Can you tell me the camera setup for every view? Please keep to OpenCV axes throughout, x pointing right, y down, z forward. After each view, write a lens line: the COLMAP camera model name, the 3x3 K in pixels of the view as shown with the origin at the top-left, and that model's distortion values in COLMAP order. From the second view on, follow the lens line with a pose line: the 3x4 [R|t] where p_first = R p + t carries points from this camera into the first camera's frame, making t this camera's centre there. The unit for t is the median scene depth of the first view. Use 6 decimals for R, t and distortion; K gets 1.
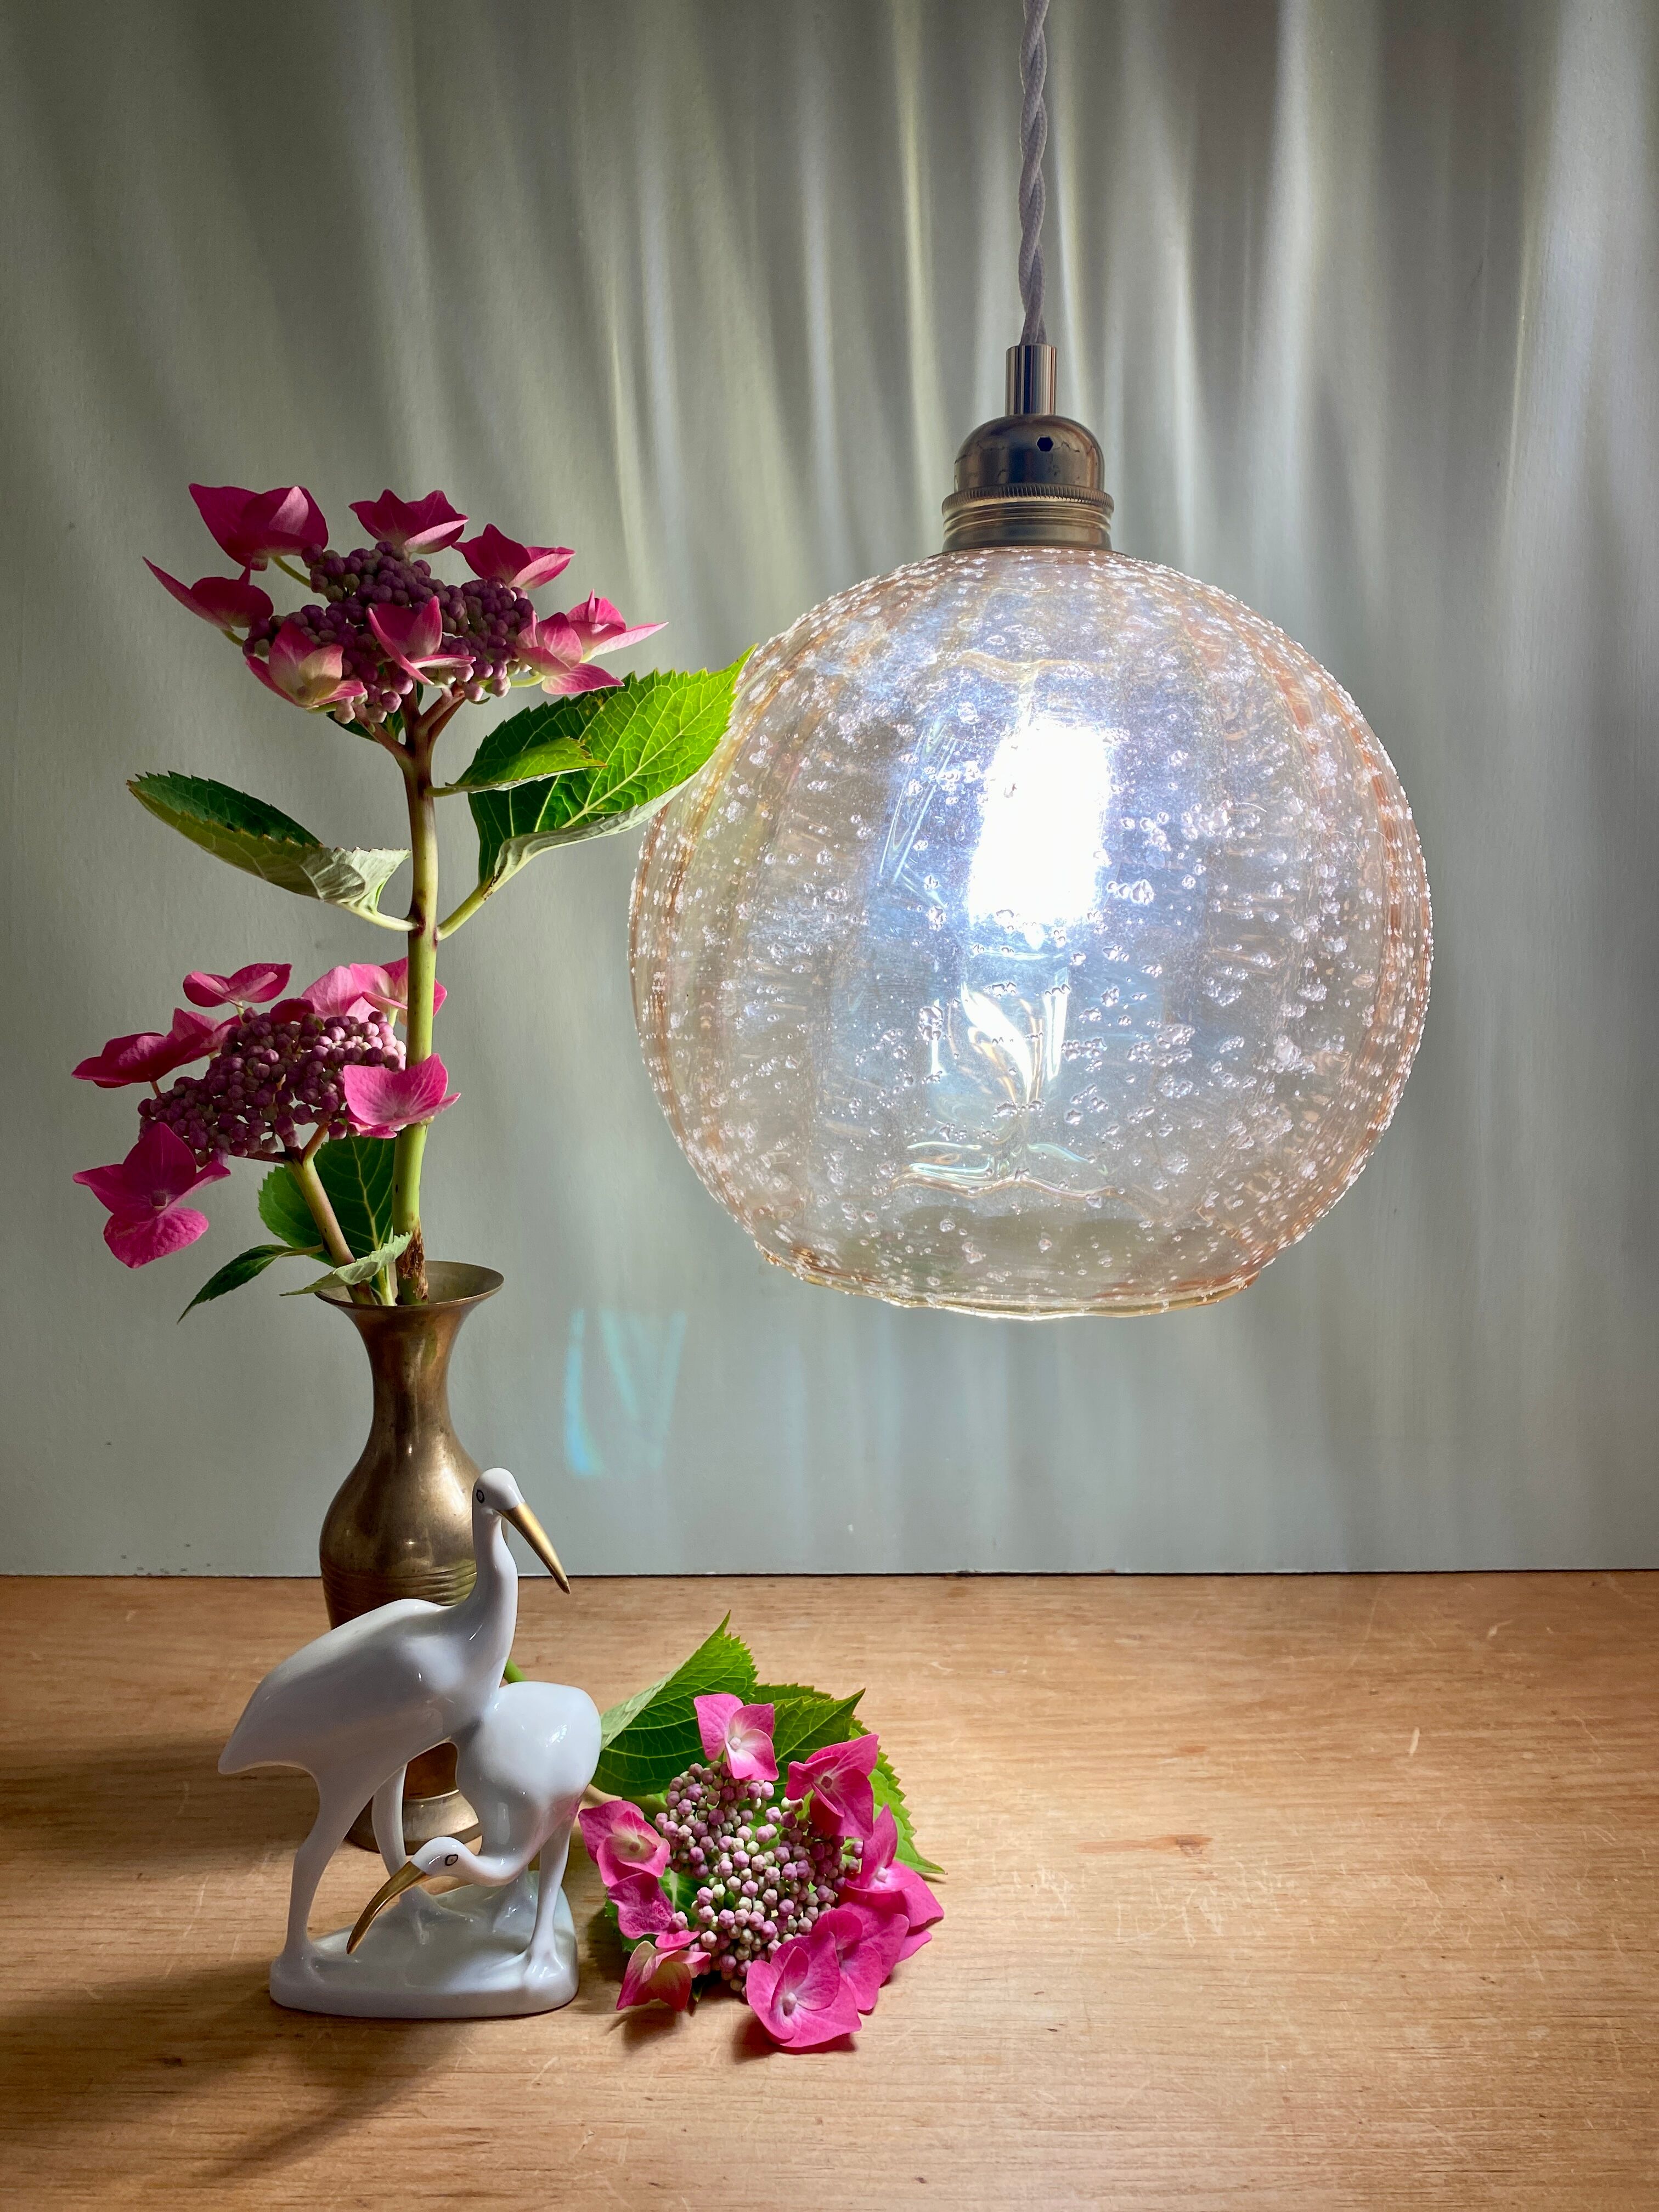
lens RADIAL K [[1724.6, 0, 832.0], [0, 1724.6, 1099.1], [0, 0, 1]] dist [0.073376, -0.100266]
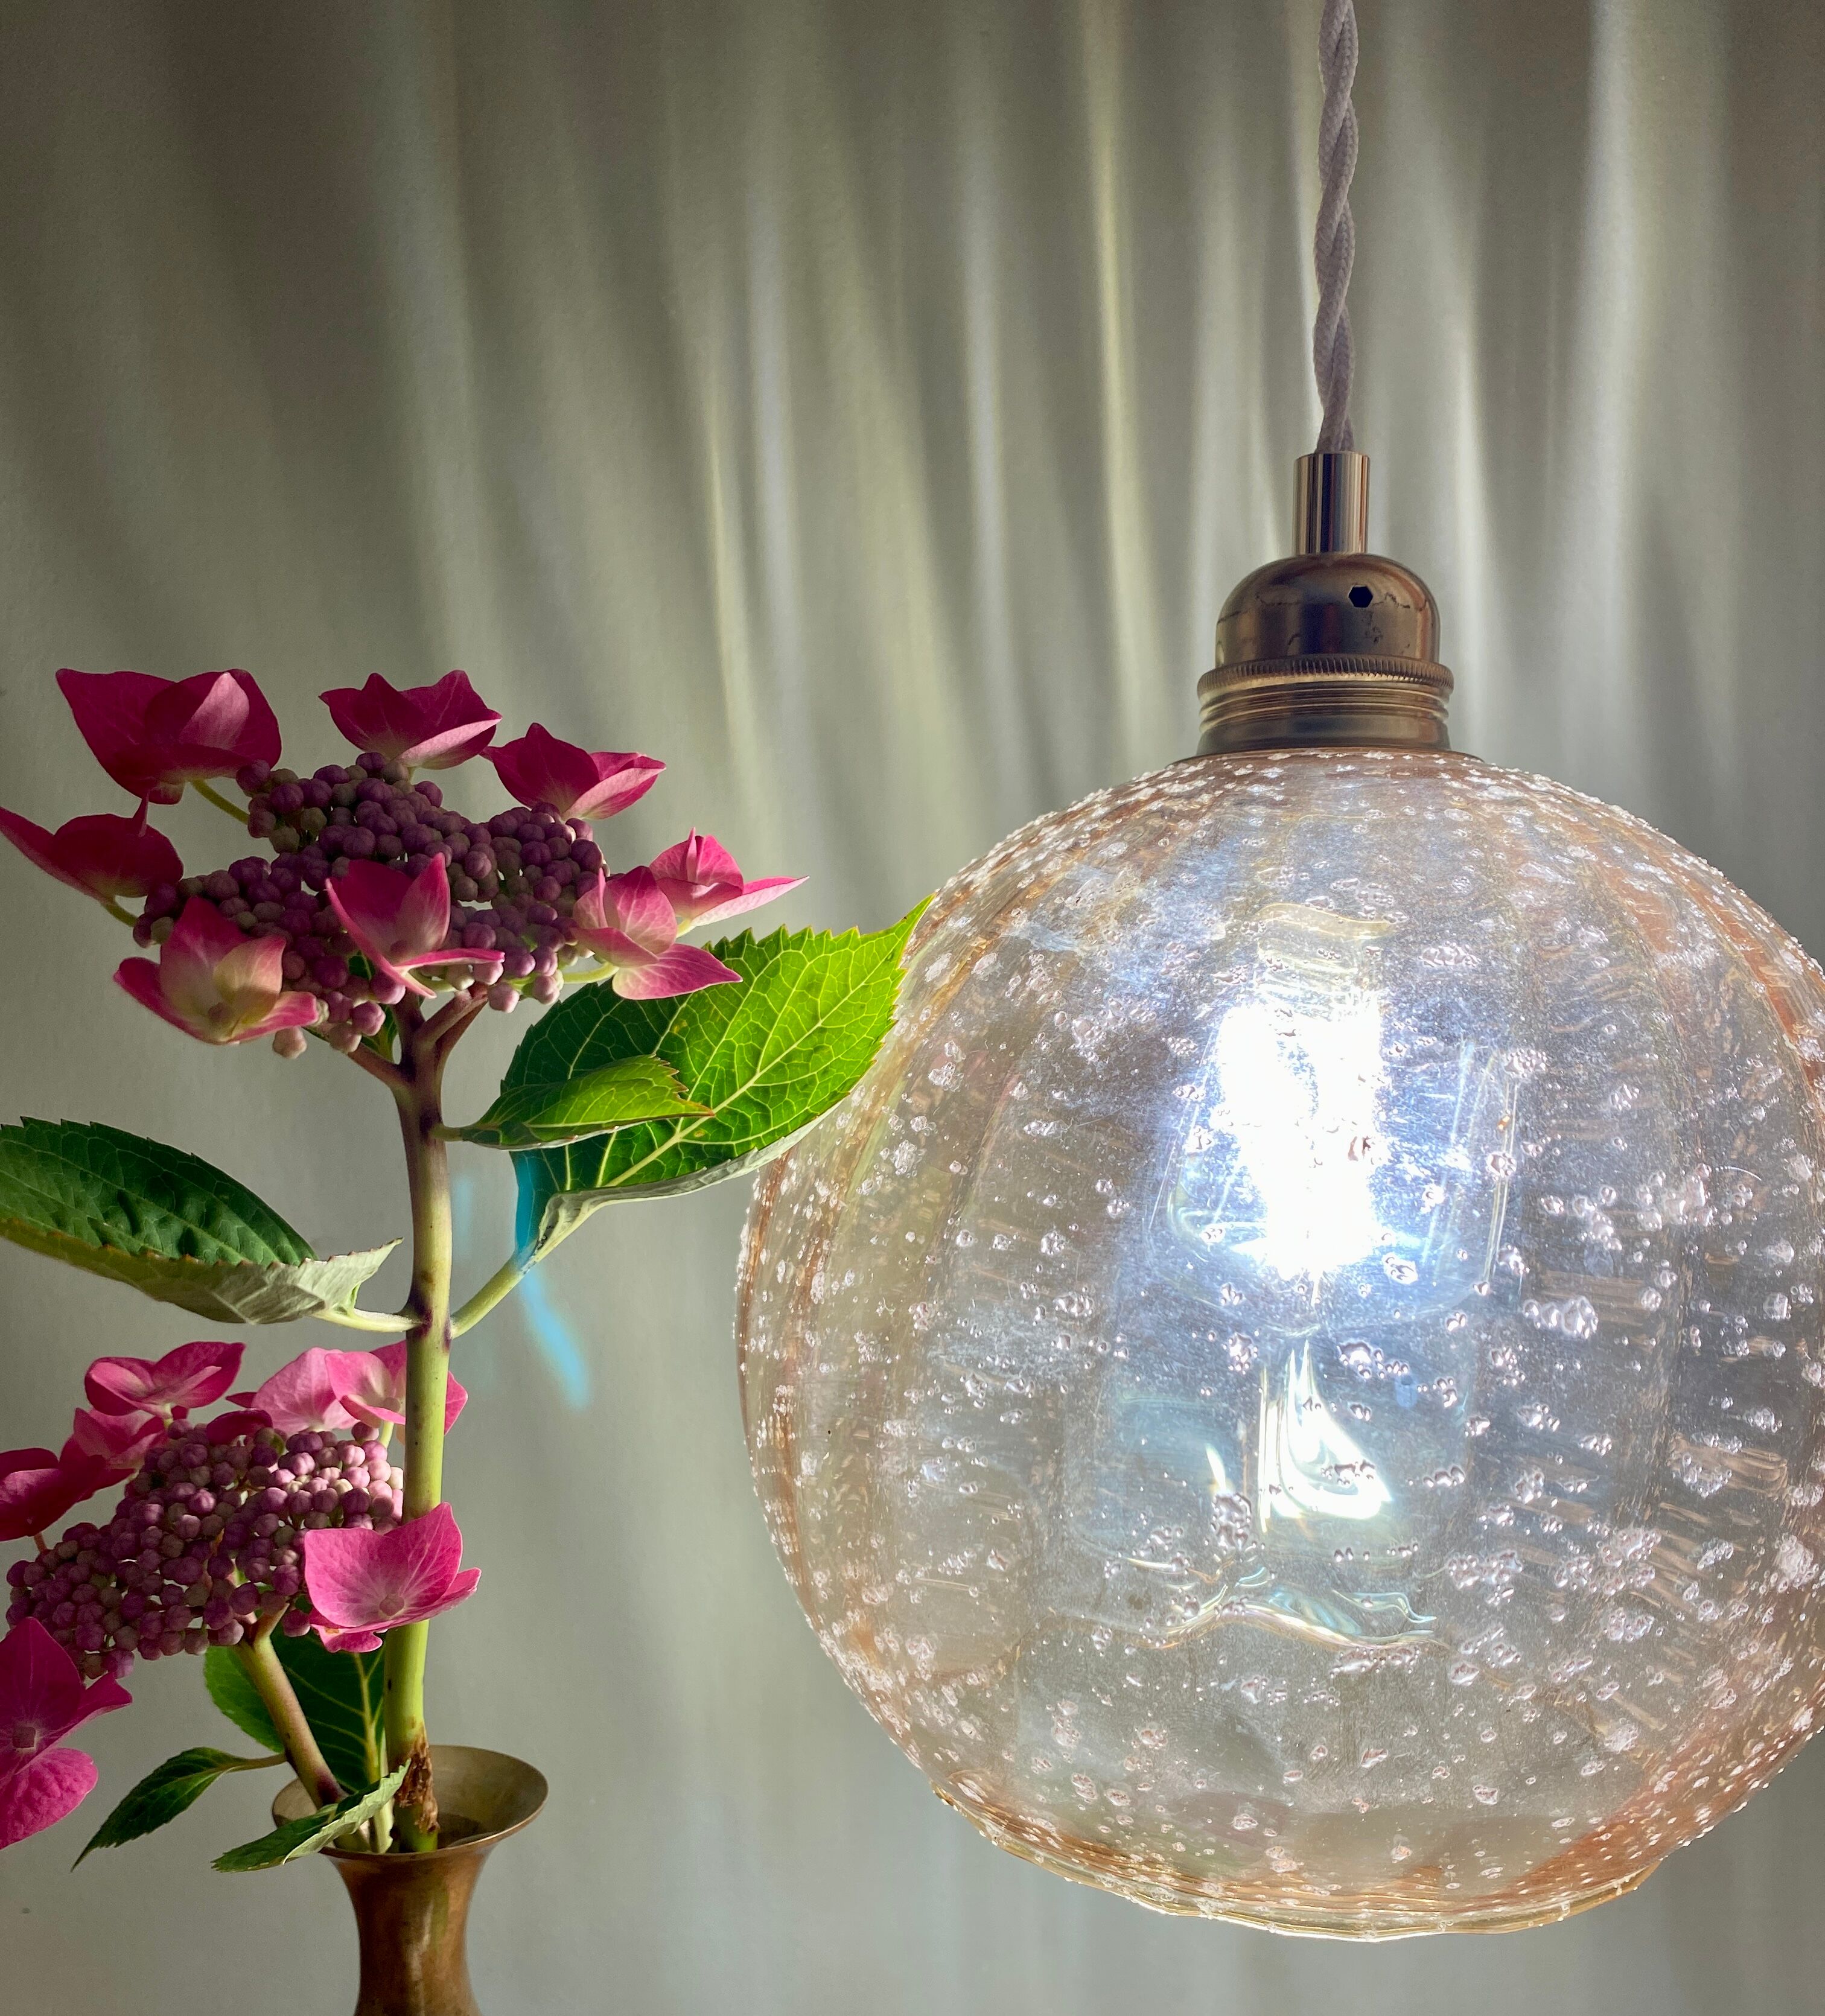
lens RADIAL K [[1887.5, 0, 907.9], [0, 1887.5, 1199.6], [0, 0, 1]] dist [0.091551, -0.228388]
pose [[0.999912, 0.003068, -0.012885, -0.044423], [-0.003578, 0.999203, -0.039763, -0.117100], [0.012753, 0.039806, 0.999126, 0.278023]]
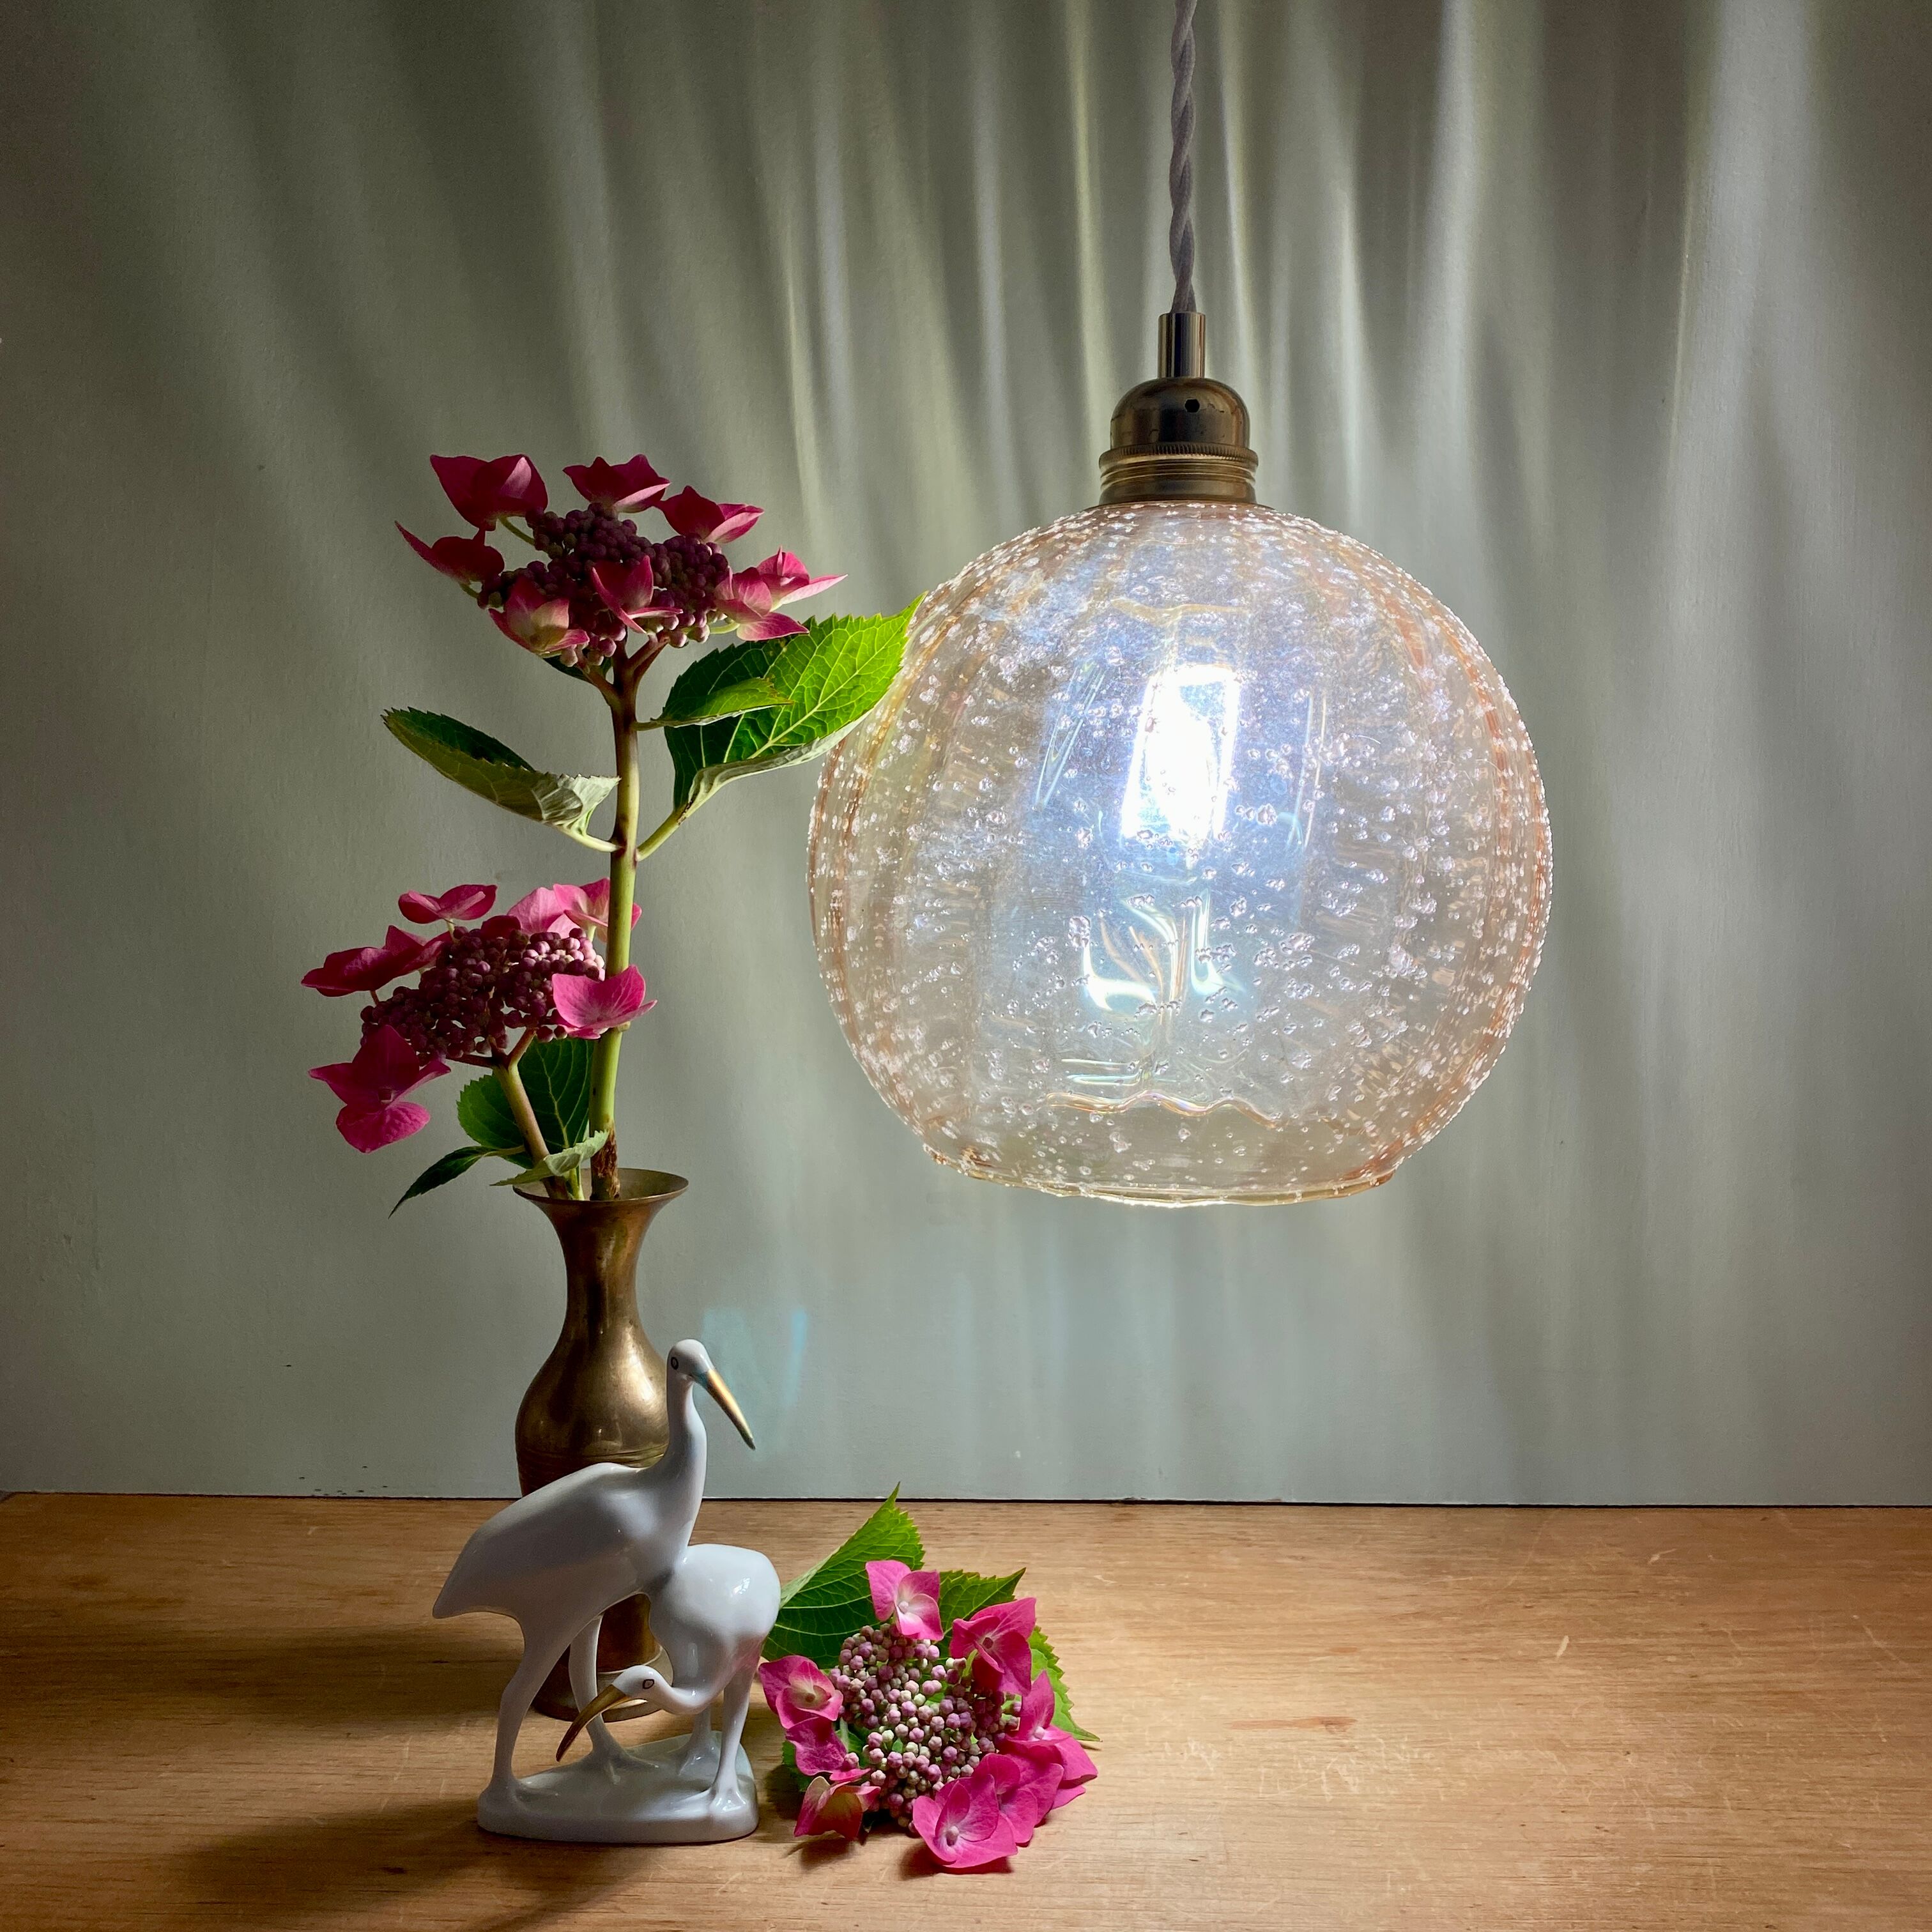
lens RADIAL K [[1999.8, 0, 971.7], [0, 1999.8, 1062.3], [0, 0, 1]] dist [0.155069, -0.369787]
pose [[0.999734, 0.003477, -0.022778, 0.015170], [-0.003724, 0.999935, -0.010774, 0.049713], [0.022739, 0.010856, 0.999682, -0.275170]]
